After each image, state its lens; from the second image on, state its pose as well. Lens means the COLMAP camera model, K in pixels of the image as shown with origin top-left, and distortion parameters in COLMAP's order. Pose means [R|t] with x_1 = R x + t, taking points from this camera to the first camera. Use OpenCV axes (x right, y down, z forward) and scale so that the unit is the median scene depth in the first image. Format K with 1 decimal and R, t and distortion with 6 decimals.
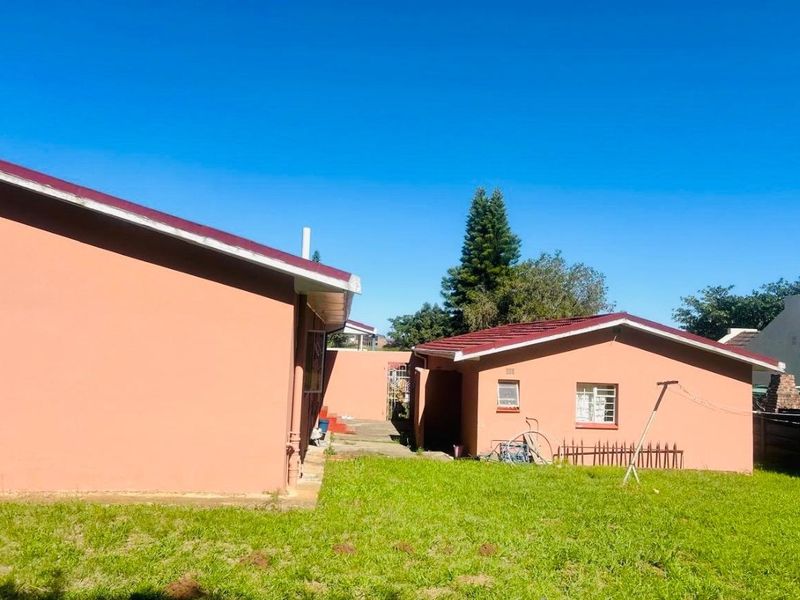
lens RADIAL K [[610.7, 0, 399.2], [0, 610.7, 323.7], [0, 0, 1]] dist [0.082663, -0.124816]
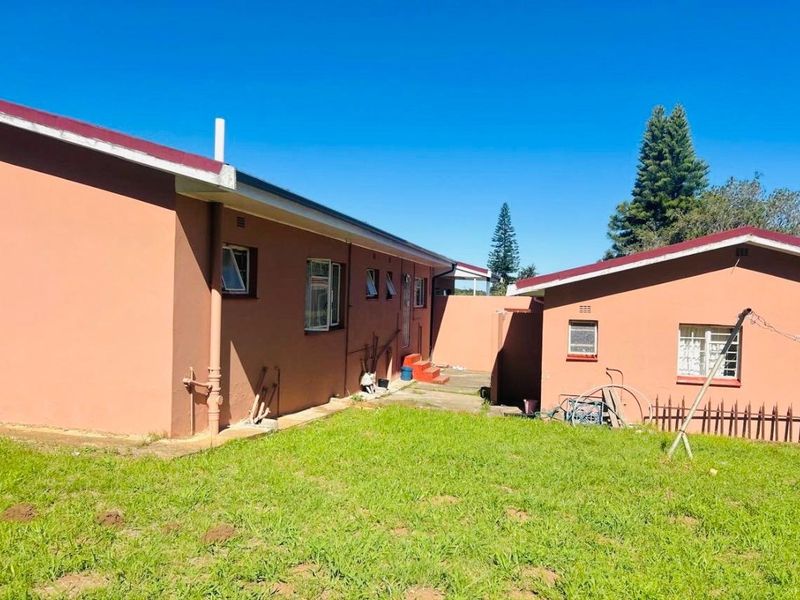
lens RADIAL K [[610.7, 0, 399.2], [0, 610.7, 323.7], [0, 0, 1]] dist [0.082663, -0.124816]
pose [[0.945499, 0.005163, -0.325585, 0.206332], [0.017428, 0.997639, 0.066430, 0.038527], [0.325159, -0.068483, 0.943176, 0.172371]]
